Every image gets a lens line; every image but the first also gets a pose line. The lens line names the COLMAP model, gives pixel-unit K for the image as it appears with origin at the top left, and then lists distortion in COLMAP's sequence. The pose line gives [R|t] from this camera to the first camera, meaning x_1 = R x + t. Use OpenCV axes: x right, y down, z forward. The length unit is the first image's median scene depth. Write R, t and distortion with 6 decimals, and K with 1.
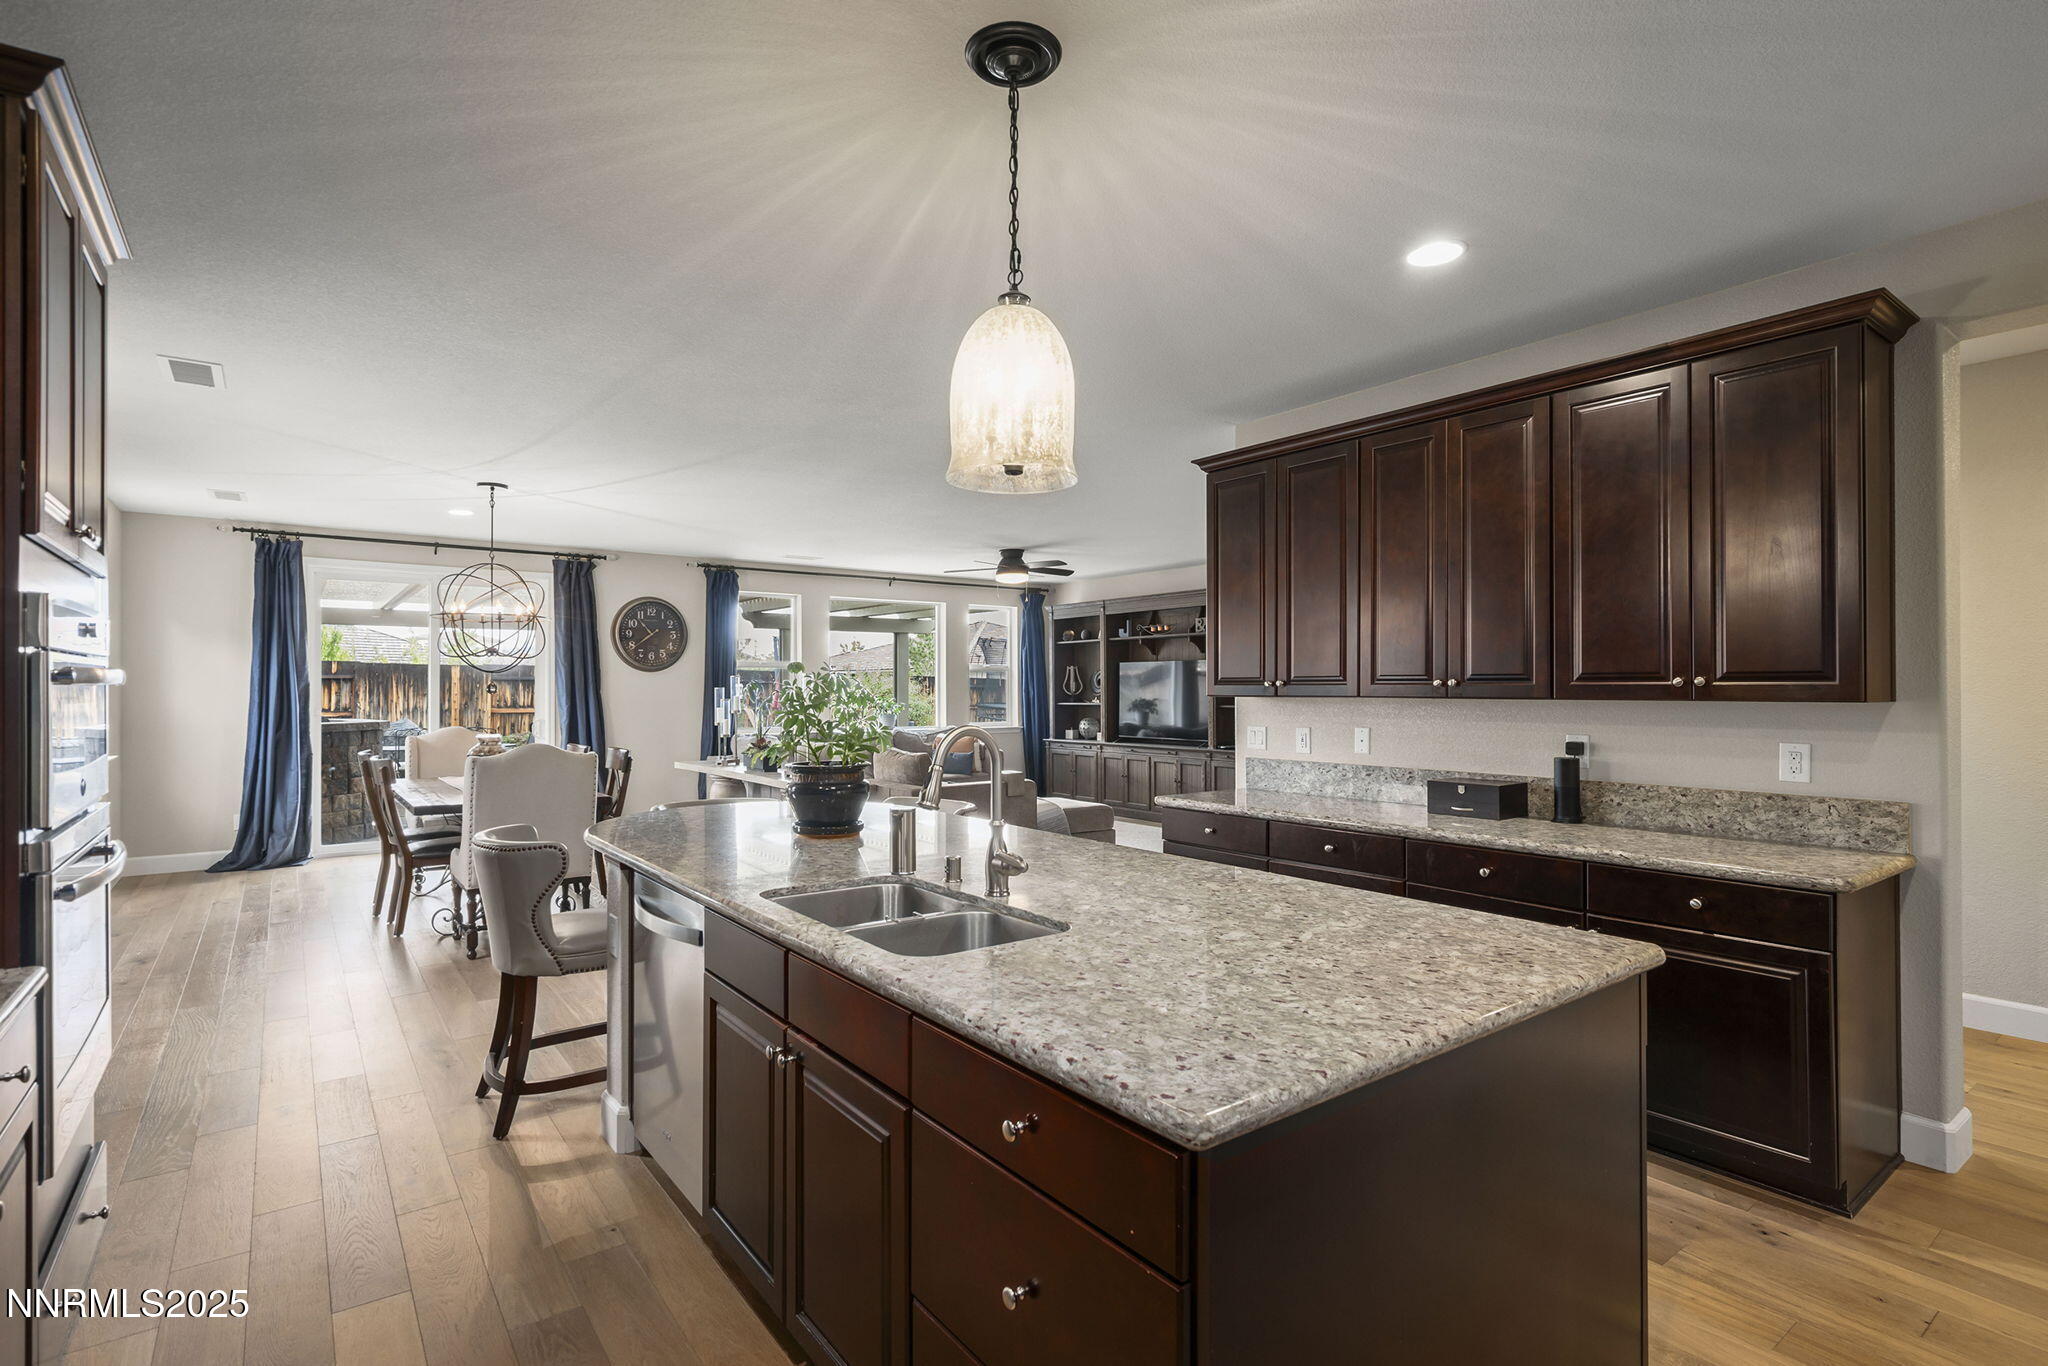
lens RADIAL K [[954.8, 0, 1021.7], [0, 954.8, 678.8], [0, 0, 1]] dist [-0.002066, 0.001585]
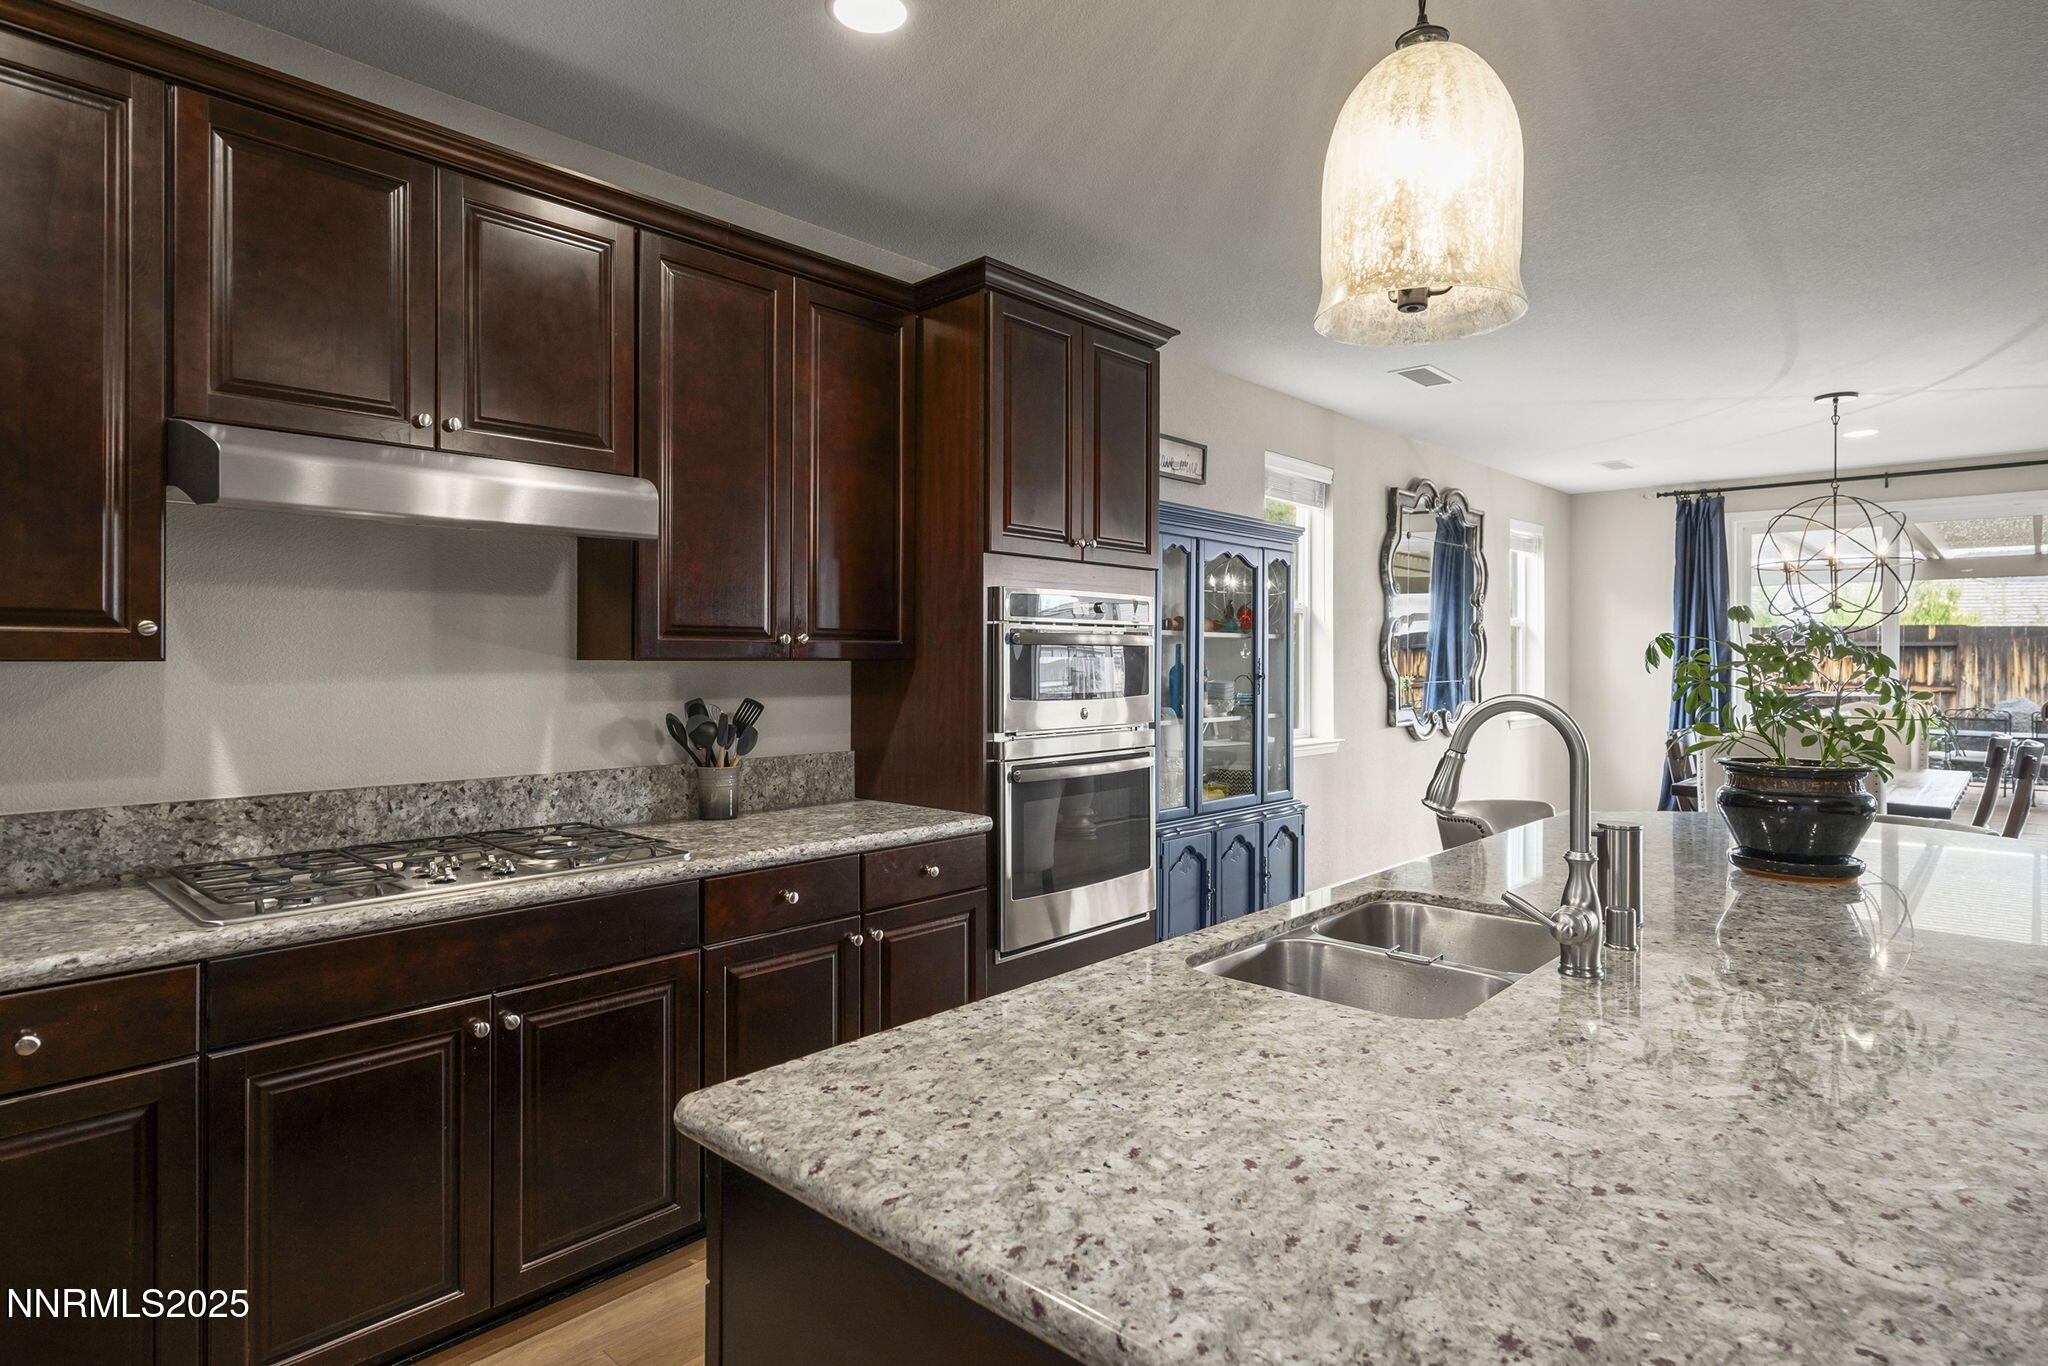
lens RADIAL K [[1103.0, 0, 1057.0], [0, 1103.0, 658.9], [0, 0, 1]] dist [-0.003039, 0.002165]
pose [[0.201785, 0.001354, -0.979429, 0.170863], [0.007607, 0.999967, 0.002950, 0.005680], [0.979400, -0.008046, 0.201768, 0.151316]]
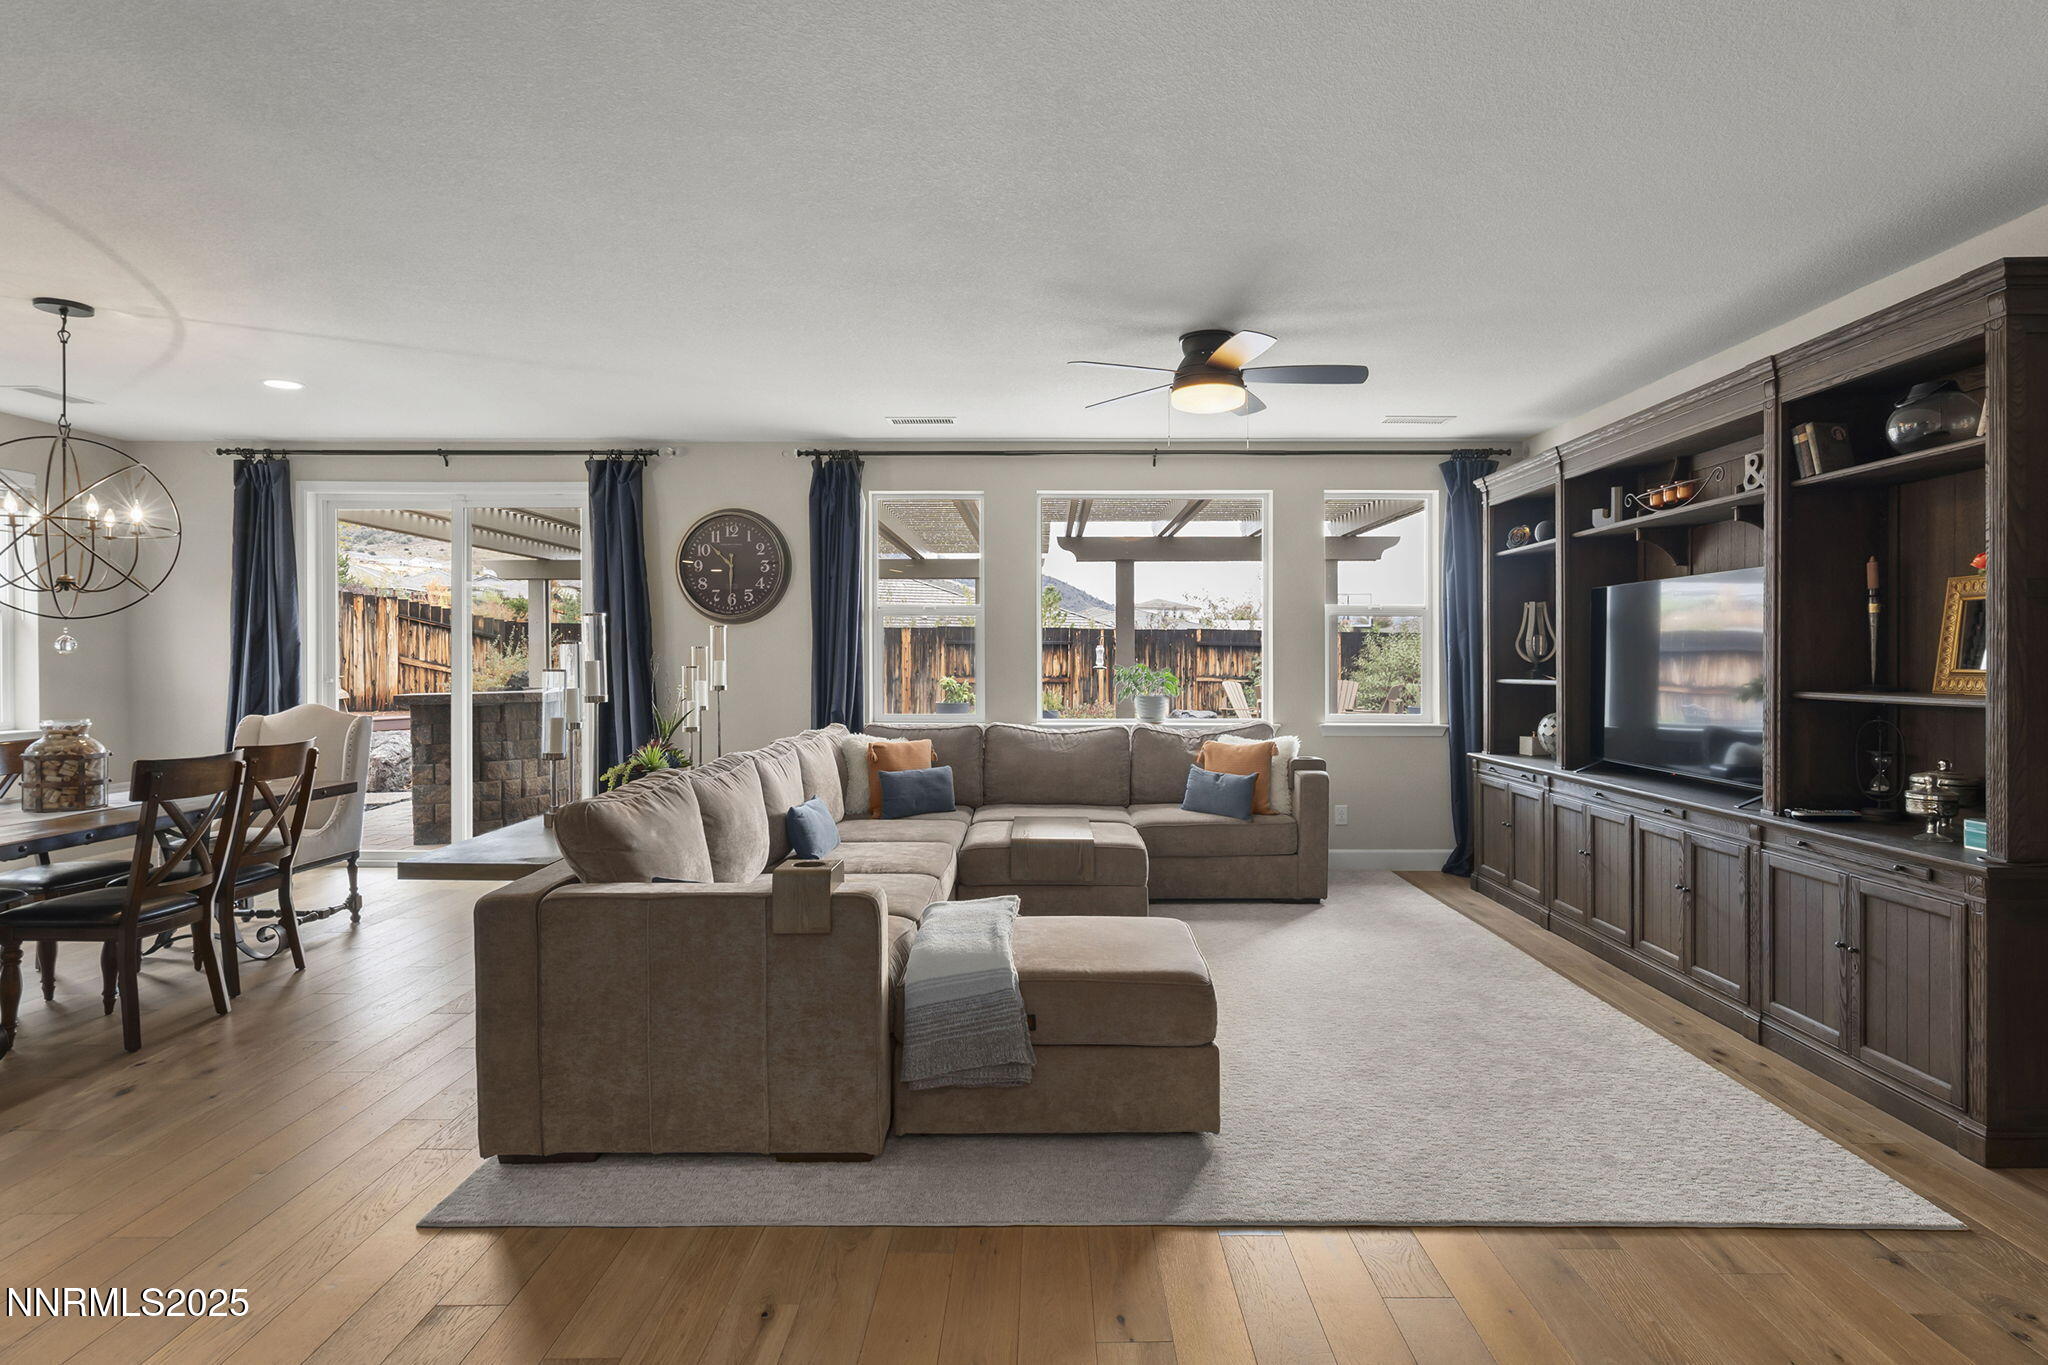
lens RADIAL K [[1103.0, 0, 1036.4], [0, 1103.0, 671.9], [0, 0, 1]] dist [-0.003039, 0.002165]
pose [[0.798677, 0.009246, -0.601689, 0.293642], [0.004009, 0.999778, 0.020684, 0.014429], [0.601746, -0.018932, 0.798463, 0.659886]]
